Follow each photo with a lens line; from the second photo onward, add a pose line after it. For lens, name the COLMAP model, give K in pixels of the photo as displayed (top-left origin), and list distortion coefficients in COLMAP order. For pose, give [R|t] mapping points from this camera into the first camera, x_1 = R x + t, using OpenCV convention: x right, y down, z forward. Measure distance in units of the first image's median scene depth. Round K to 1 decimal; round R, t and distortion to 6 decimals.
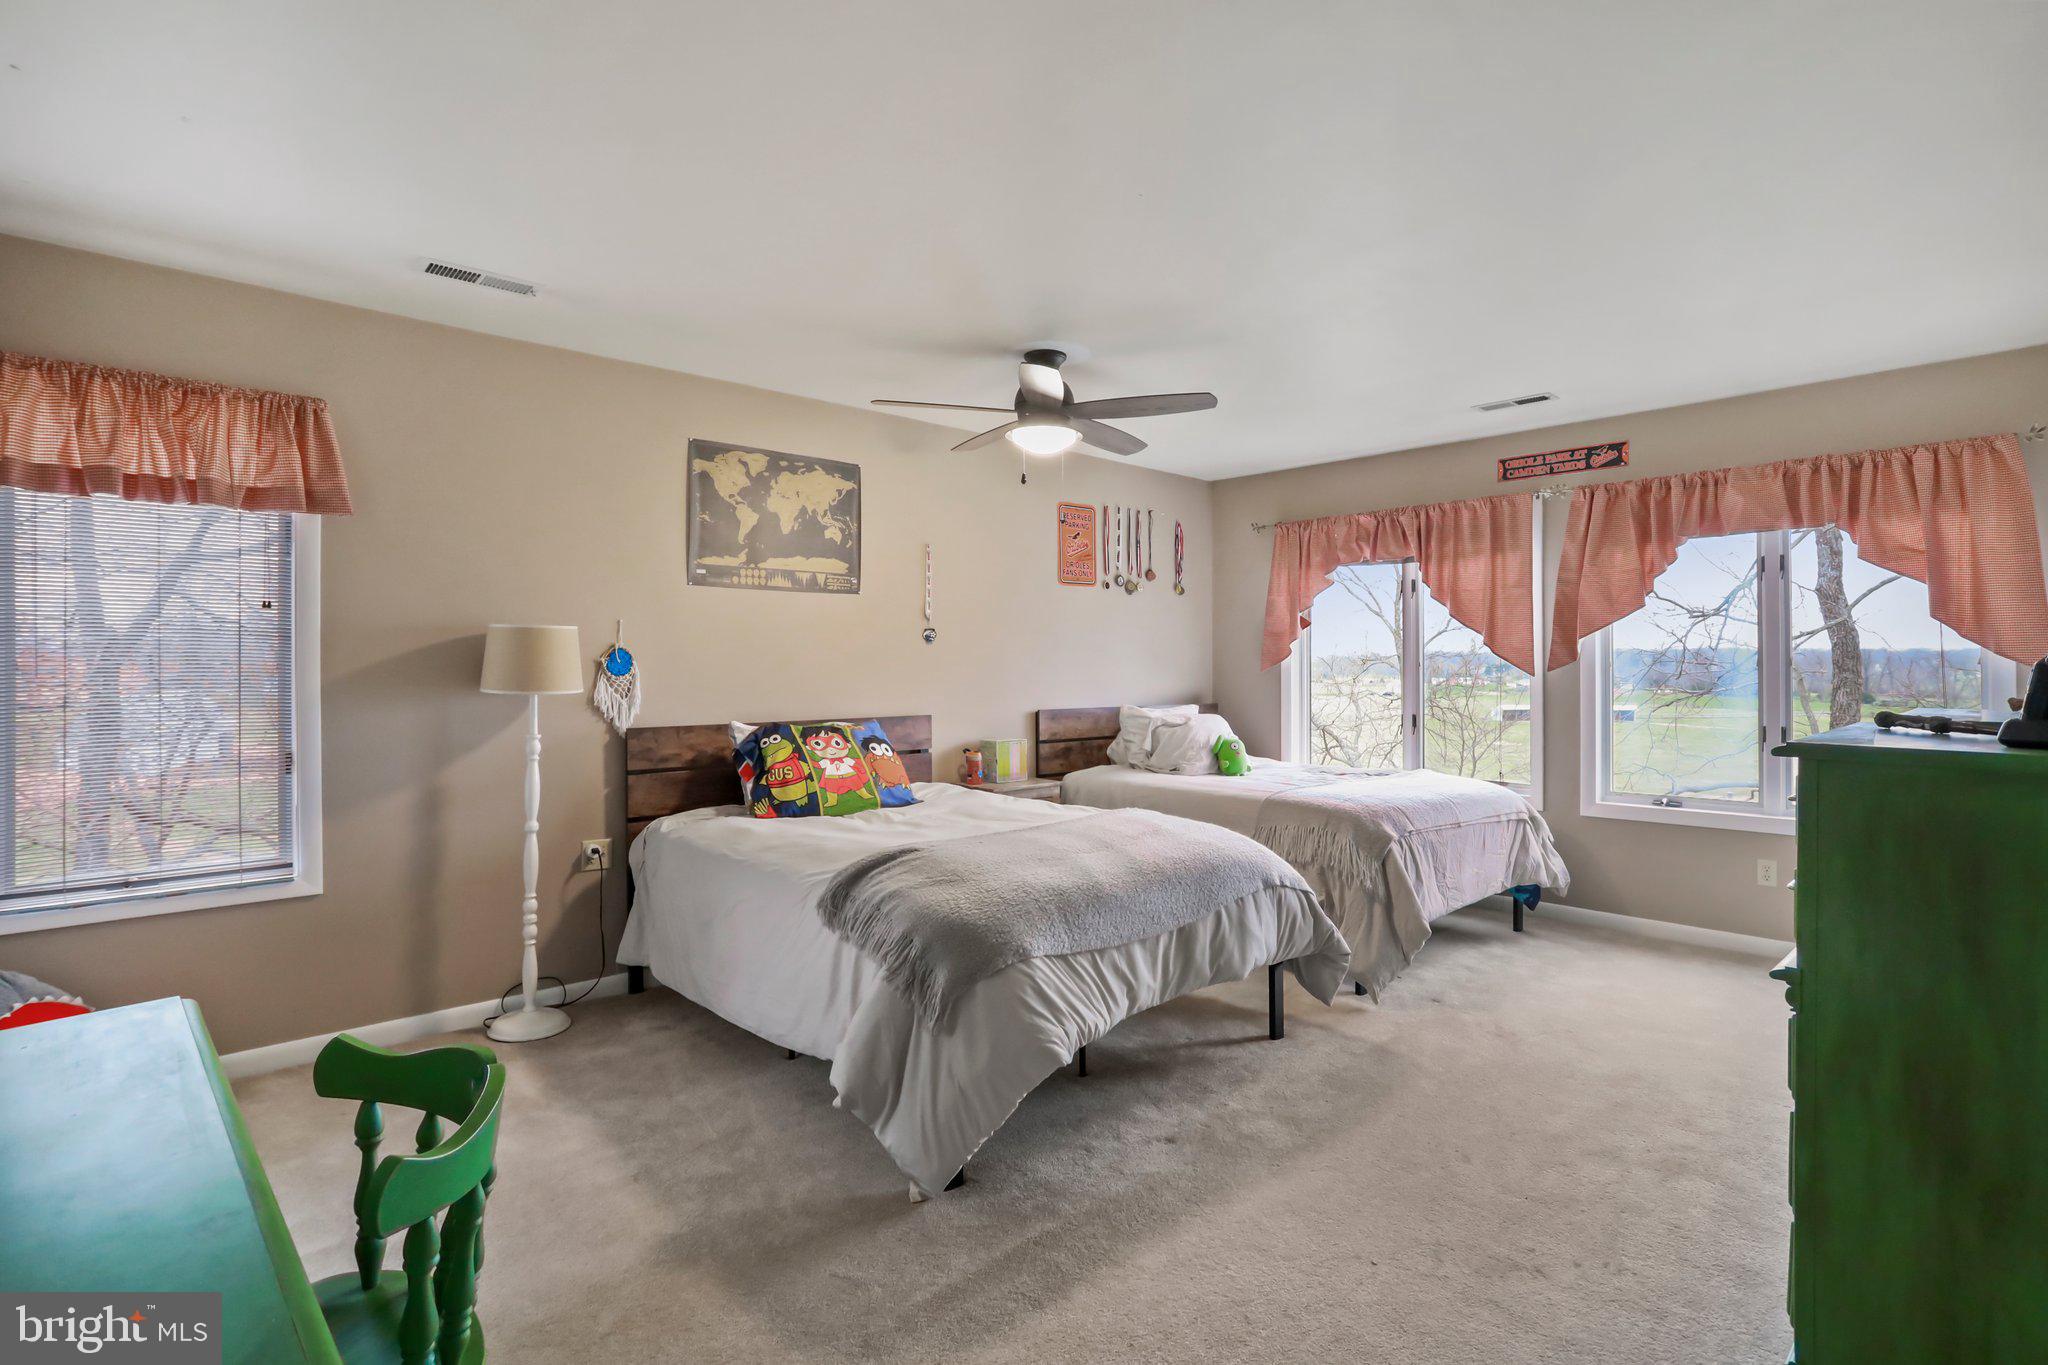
lens RADIAL K [[1014.7, 0, 1029.9], [0, 1014.7, 689.0], [0, 0, 1]] dist [-0.030606, 0.009108]
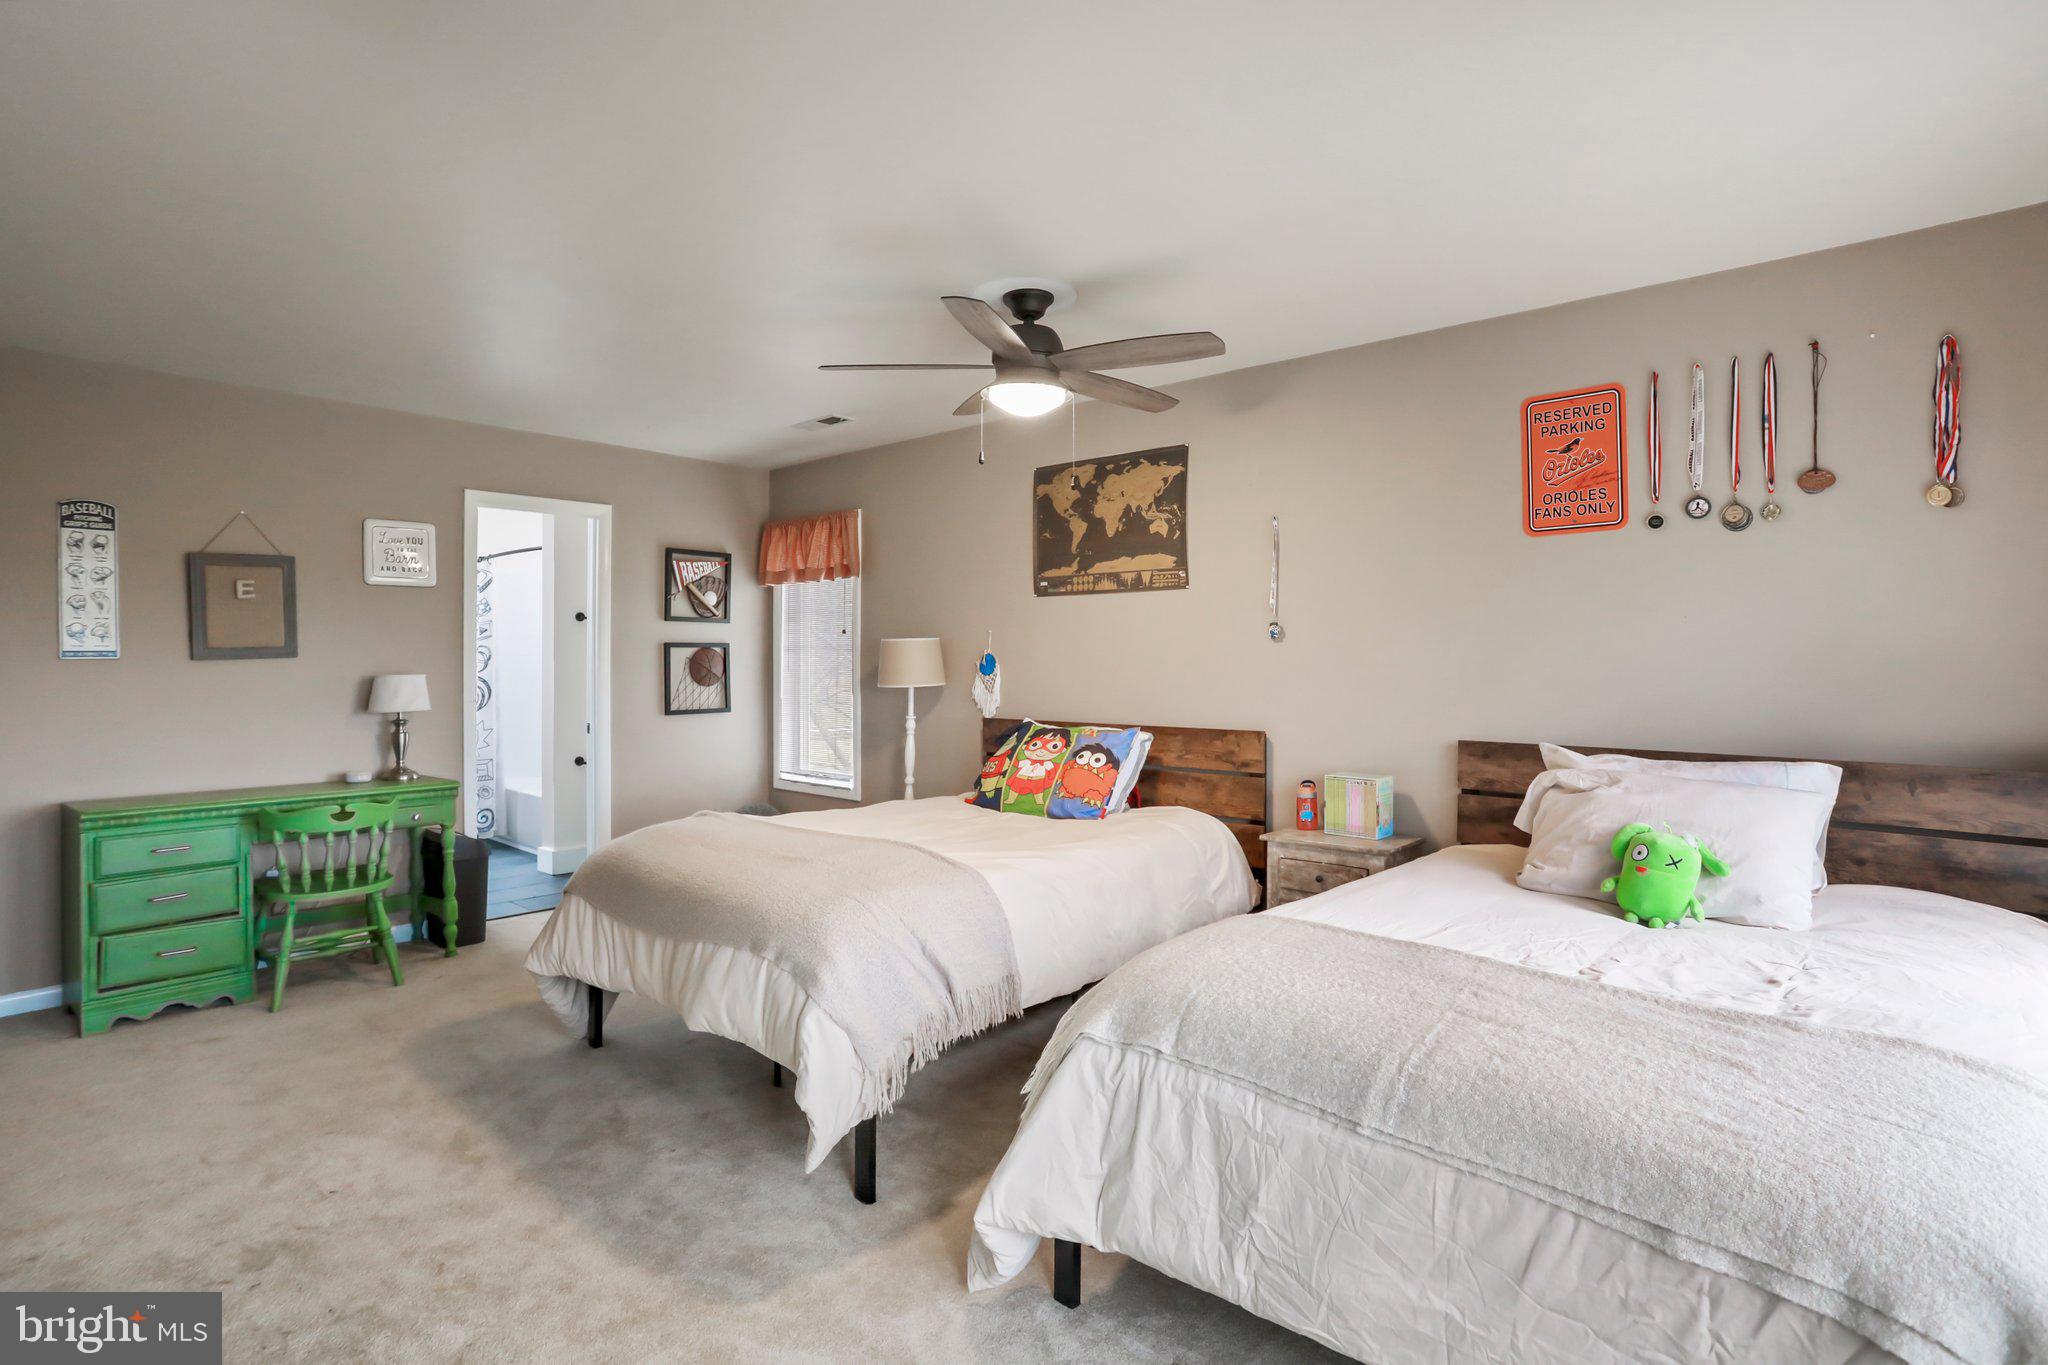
lens RADIAL K [[1014.7, 0, 1026.2], [0, 1014.7, 664.6], [0, 0, 1]] dist [-0.030606, 0.009108]
pose [[0.080054, -0.004127, -0.996782, 0.736004], [-0.034764, 0.999372, -0.006929, -0.016938], [0.996184, 0.035206, 0.079860, 0.827345]]
